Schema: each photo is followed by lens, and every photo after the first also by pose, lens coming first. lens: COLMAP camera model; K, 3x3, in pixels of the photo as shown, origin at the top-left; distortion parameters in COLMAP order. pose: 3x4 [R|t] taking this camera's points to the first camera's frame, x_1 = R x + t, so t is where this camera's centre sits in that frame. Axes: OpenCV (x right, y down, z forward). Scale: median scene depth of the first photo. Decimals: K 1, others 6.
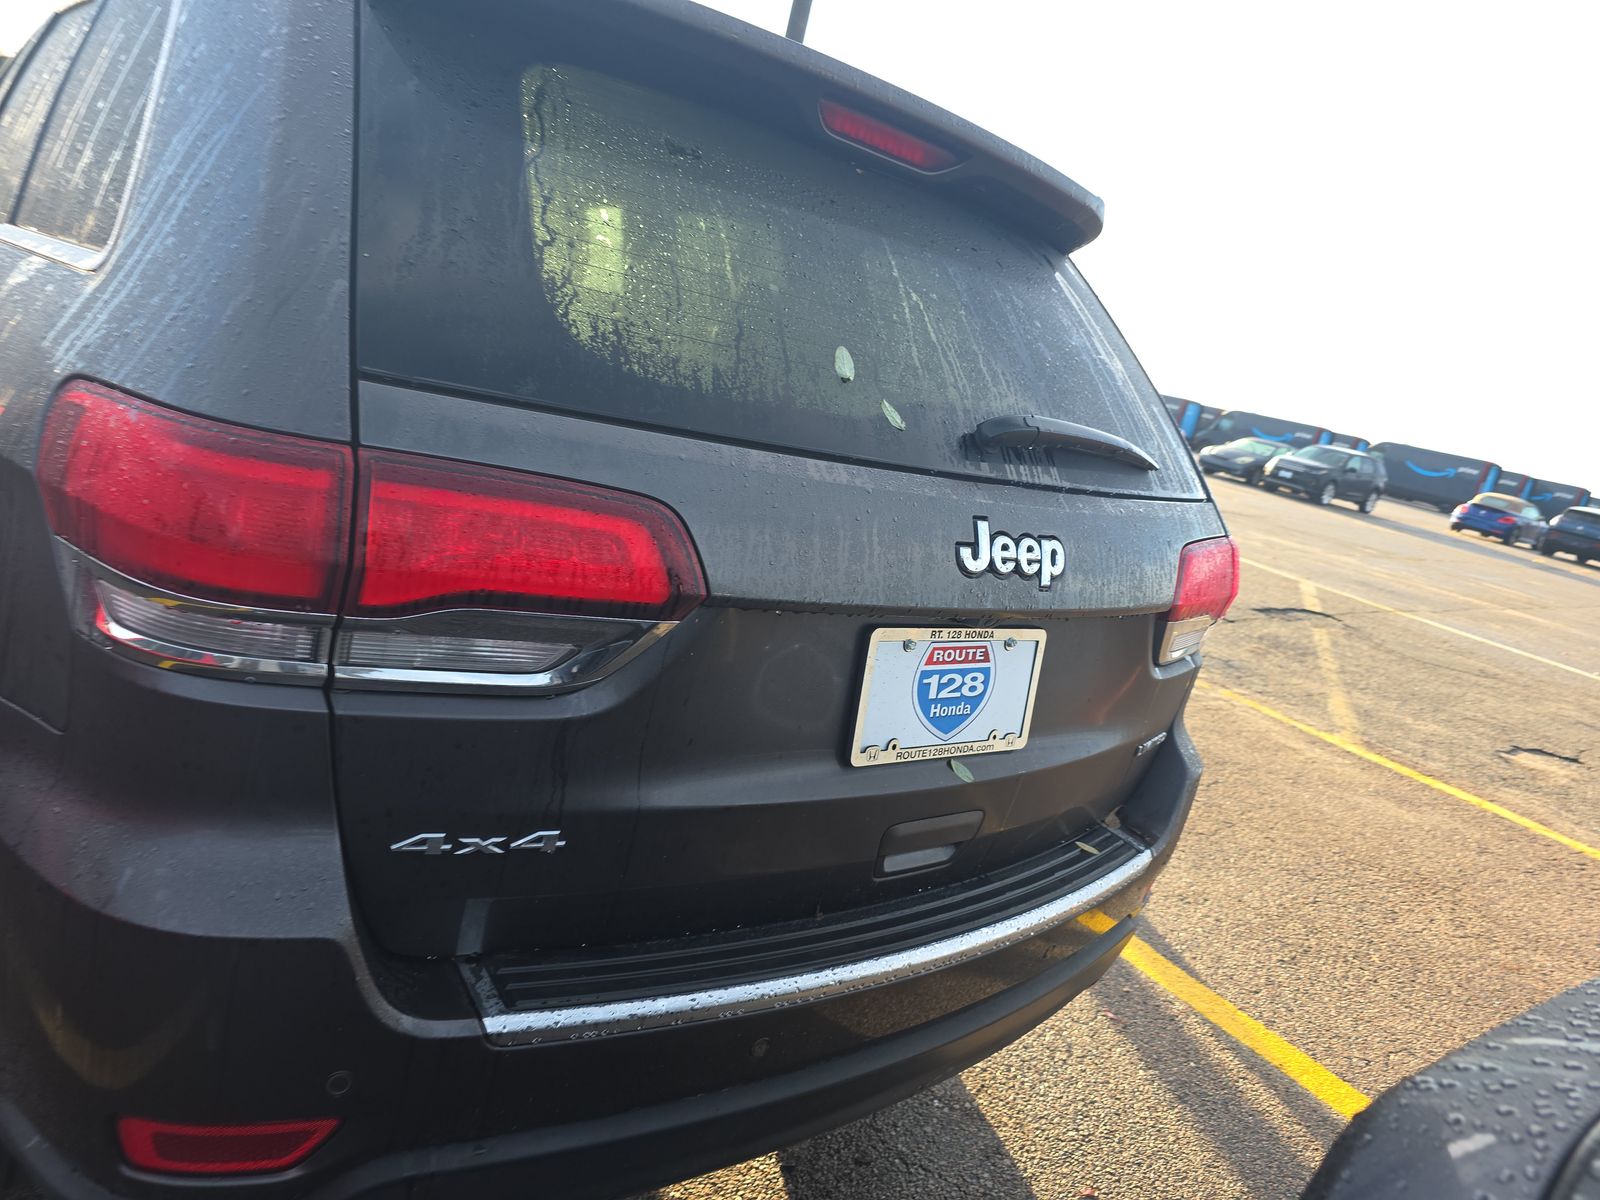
lens RADIAL K [[1076.0, 0, 804.2], [0, 1076.0, 572.6], [0, 0, 1]] dist [0.116588, -0.154731]
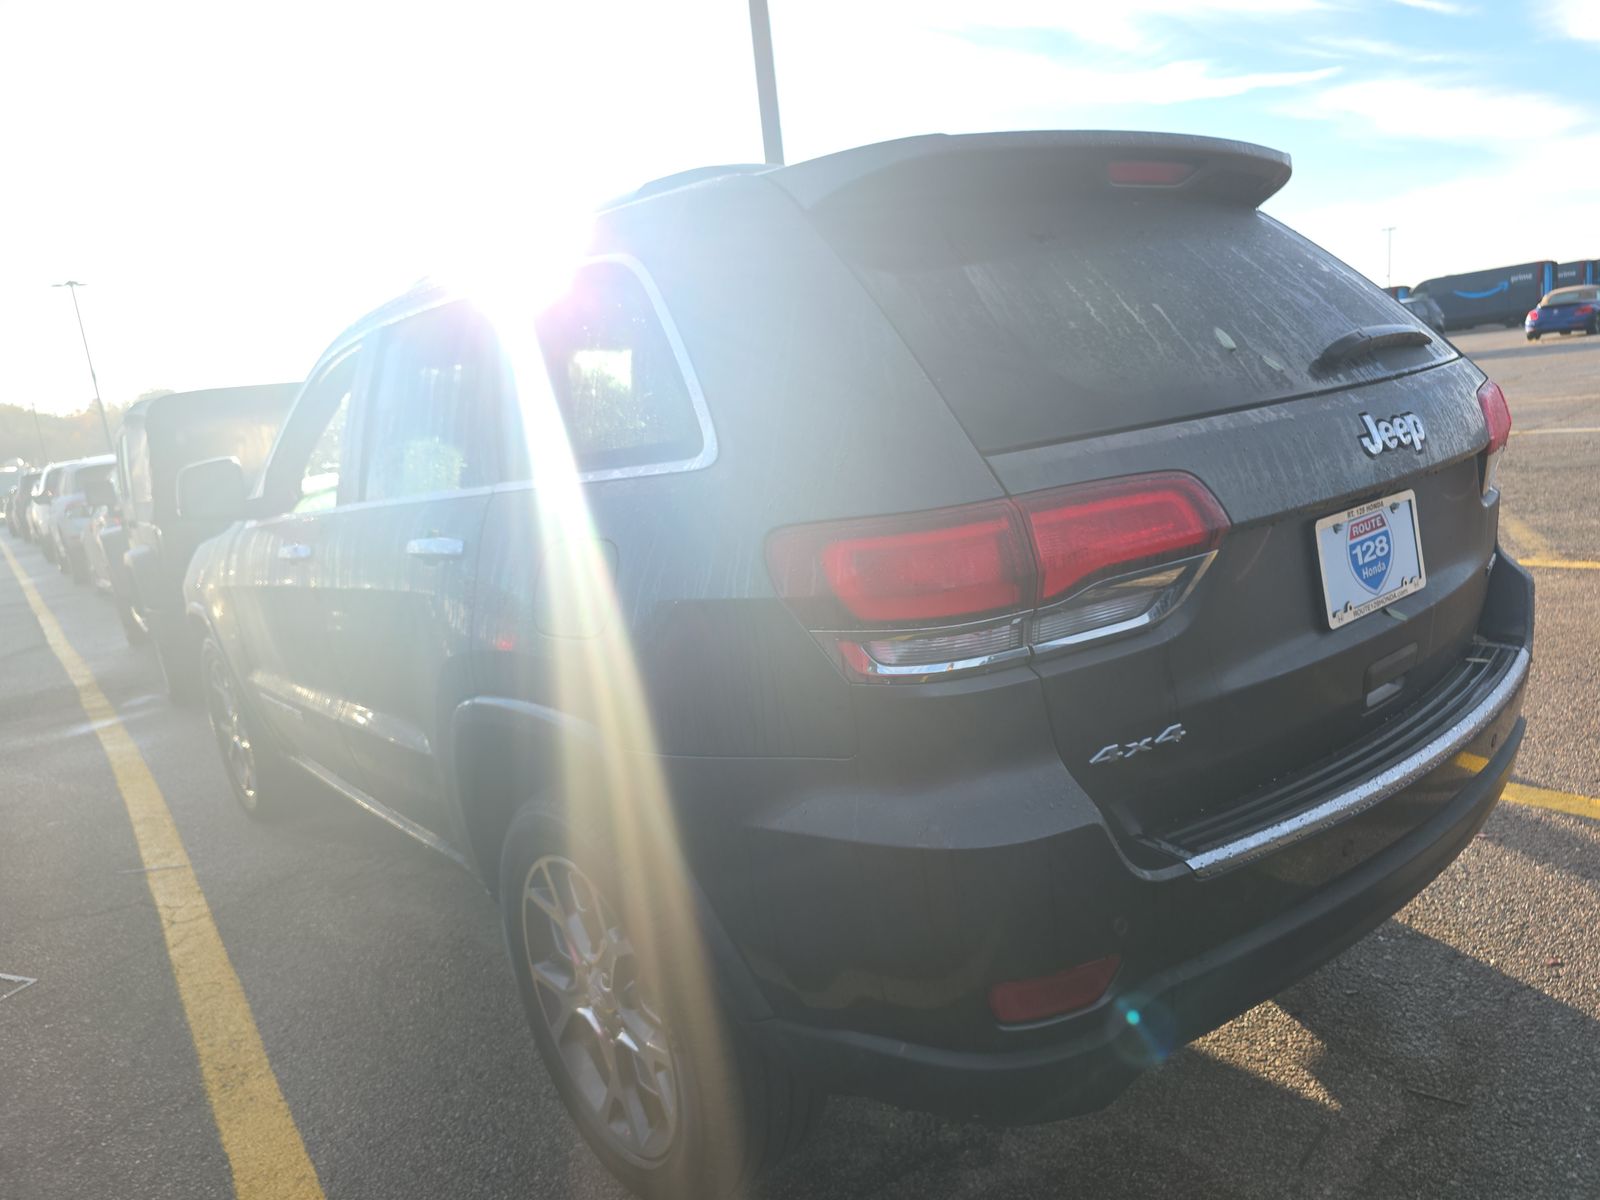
lens RADIAL K [[1081.8, 0, 800.0], [0, 1081.8, 600.0], [0, 0, 1]] dist [0.018356, 0.001566]
pose [[0.938639, -0.335402, -0.080384, -0.403173], [0.333302, 0.942027, -0.038668, -0.013993], [0.088693, 0.009504, 0.996014, -0.323179]]
